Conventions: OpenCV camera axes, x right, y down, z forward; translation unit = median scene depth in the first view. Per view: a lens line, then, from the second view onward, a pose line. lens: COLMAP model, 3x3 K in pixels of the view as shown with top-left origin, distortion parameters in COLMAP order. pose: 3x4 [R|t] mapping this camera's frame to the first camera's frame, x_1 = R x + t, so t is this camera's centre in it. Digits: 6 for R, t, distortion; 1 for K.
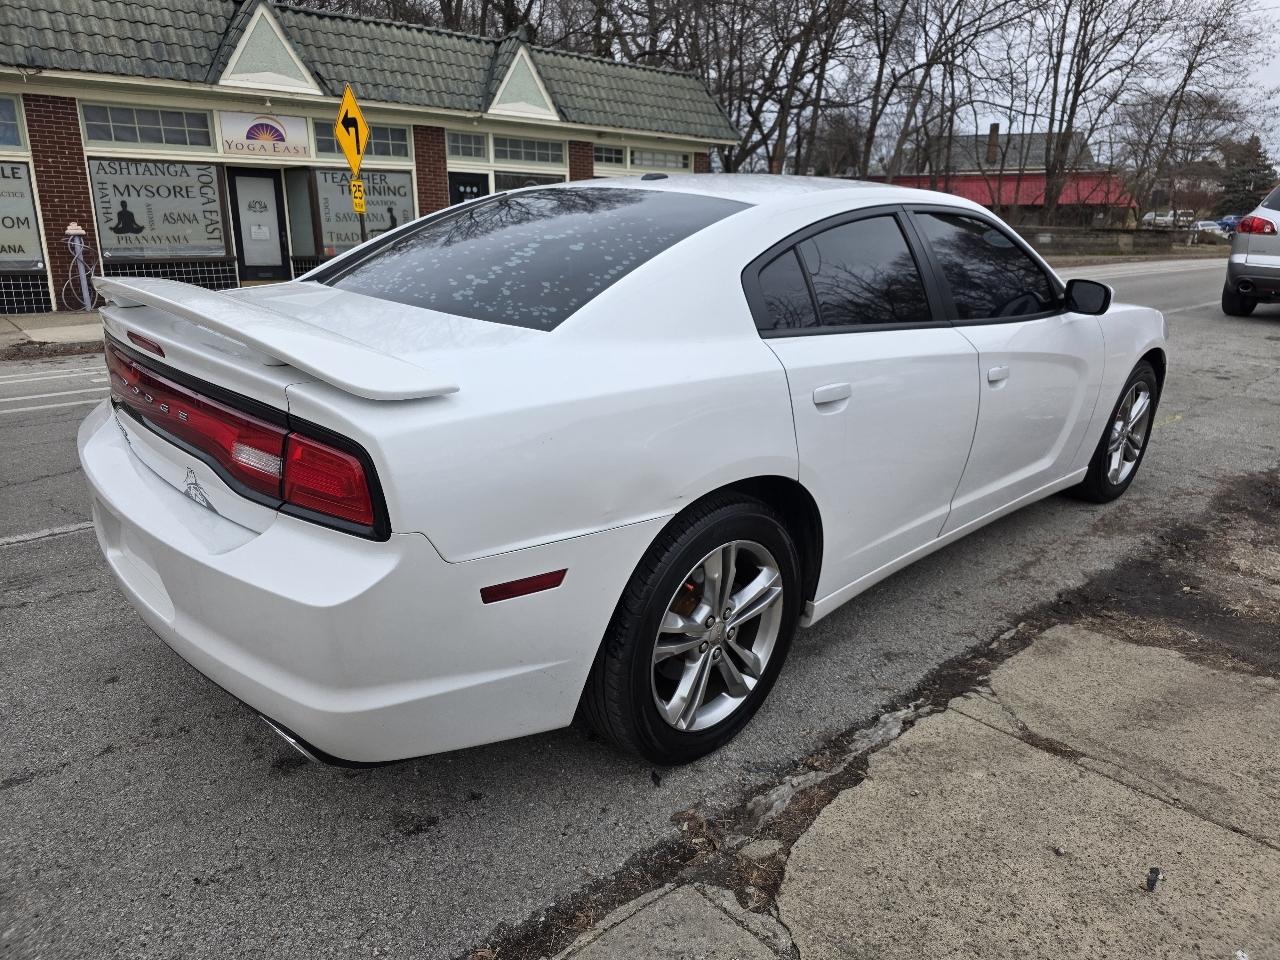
lens RADIAL K [[854.7, 0, 655.4], [0, 854.7, 483.6], [0, 0, 1]] dist [0.053103, -0.038991]
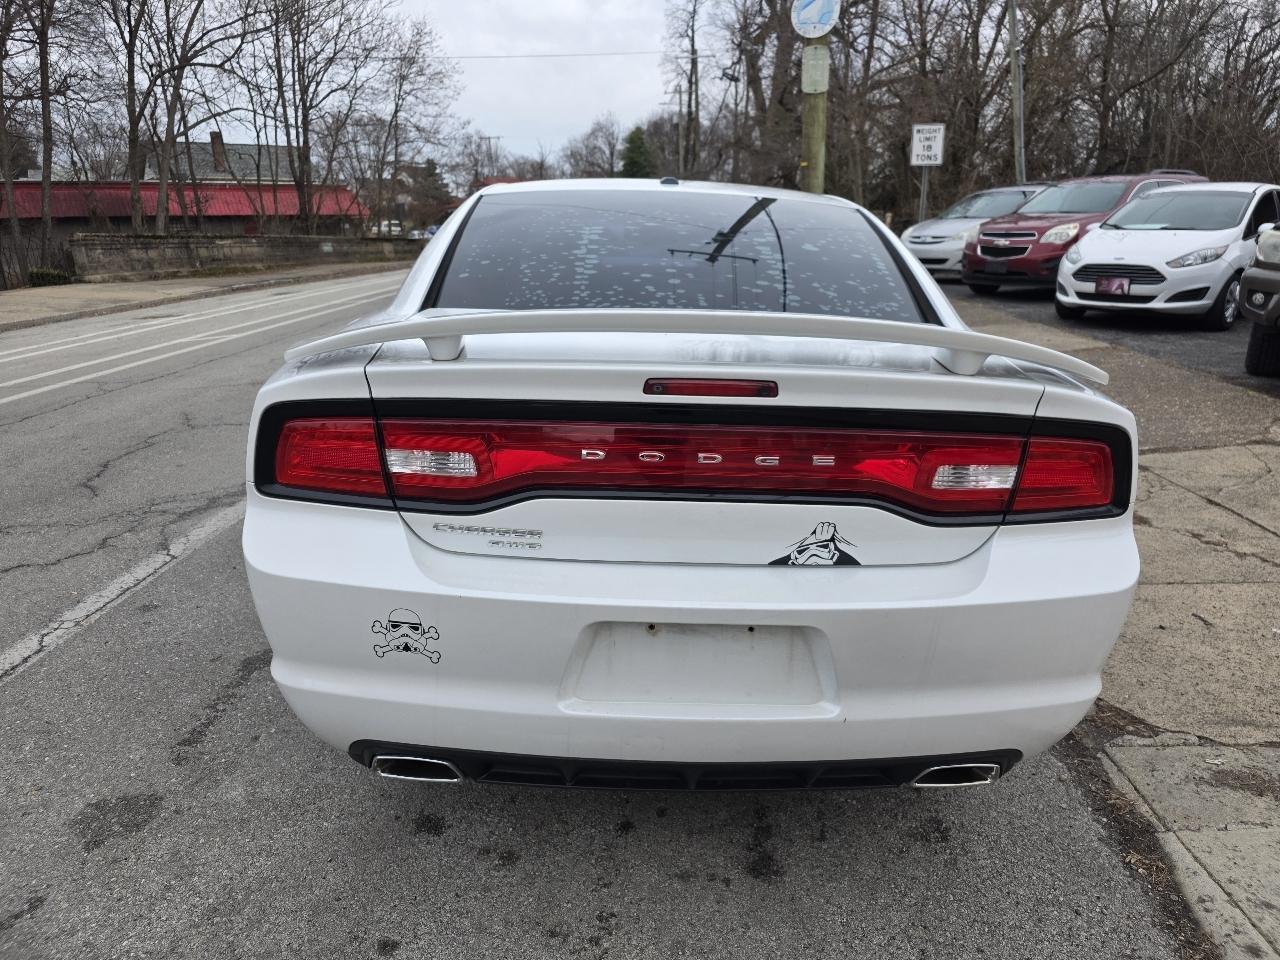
lens RADIAL K [[866.8, 0, 642.5], [0, 866.8, 468.9], [0, 0, 1]] dist [0.026769, -0.001616]
pose [[0.685433, -0.208094, 0.697767, -0.168885], [0.228487, 0.971359, 0.065238, -0.022152], [-0.691358, 0.114715, 0.713348, 0.071793]]
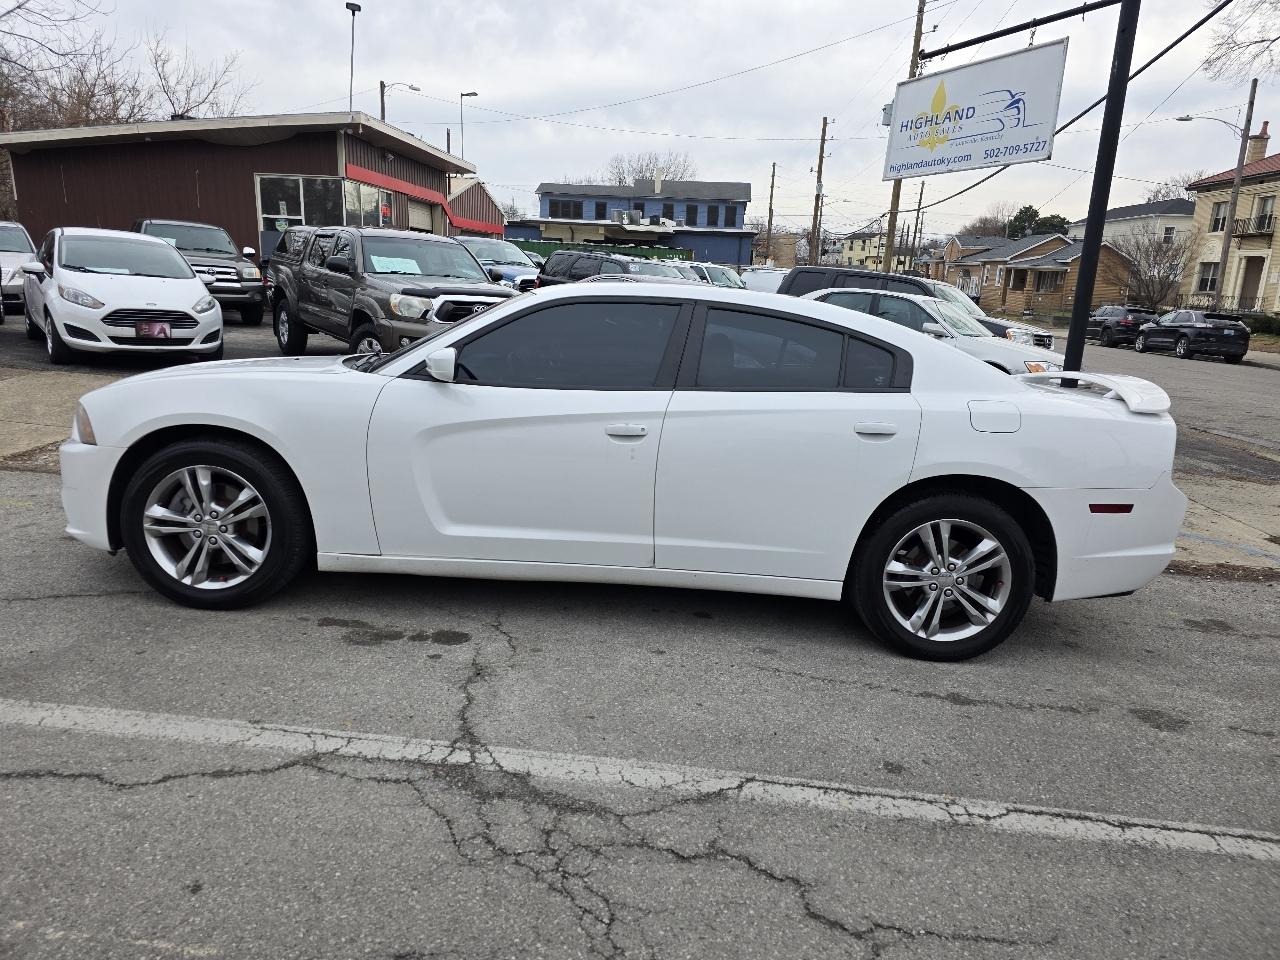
lens RADIAL K [[854.7, 0, 622.0], [0, 854.7, 472.6], [0, 0, 1]] dist [0.052079, -0.034305]
pose [[-0.696672, -0.201840, 0.688410, -0.183847], [0.150225, 0.897283, 0.415108, -0.151137], [-0.701484, 0.392611, -0.594791, 0.449190]]
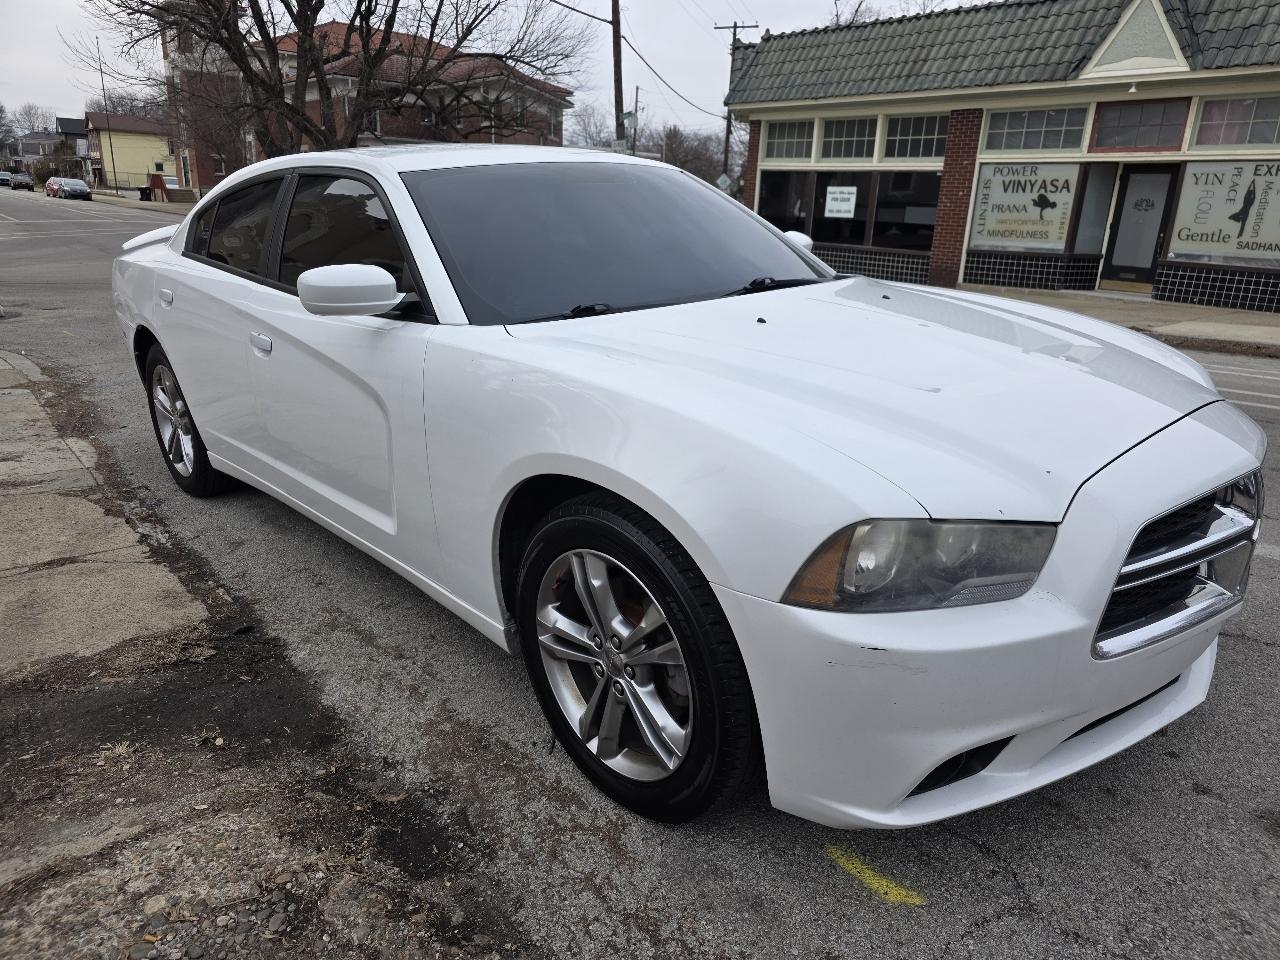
lens RADIAL K [[859.5, 0, 634.7], [0, 859.5, 477.8], [0, 0, 1]] dist [0.049736, -0.036756]
pose [[-0.029238, 0.294054, -0.955342, 0.284614], [-0.310295, 0.905863, 0.288321, -0.083248], [0.950190, 0.304868, 0.064758, 0.290736]]
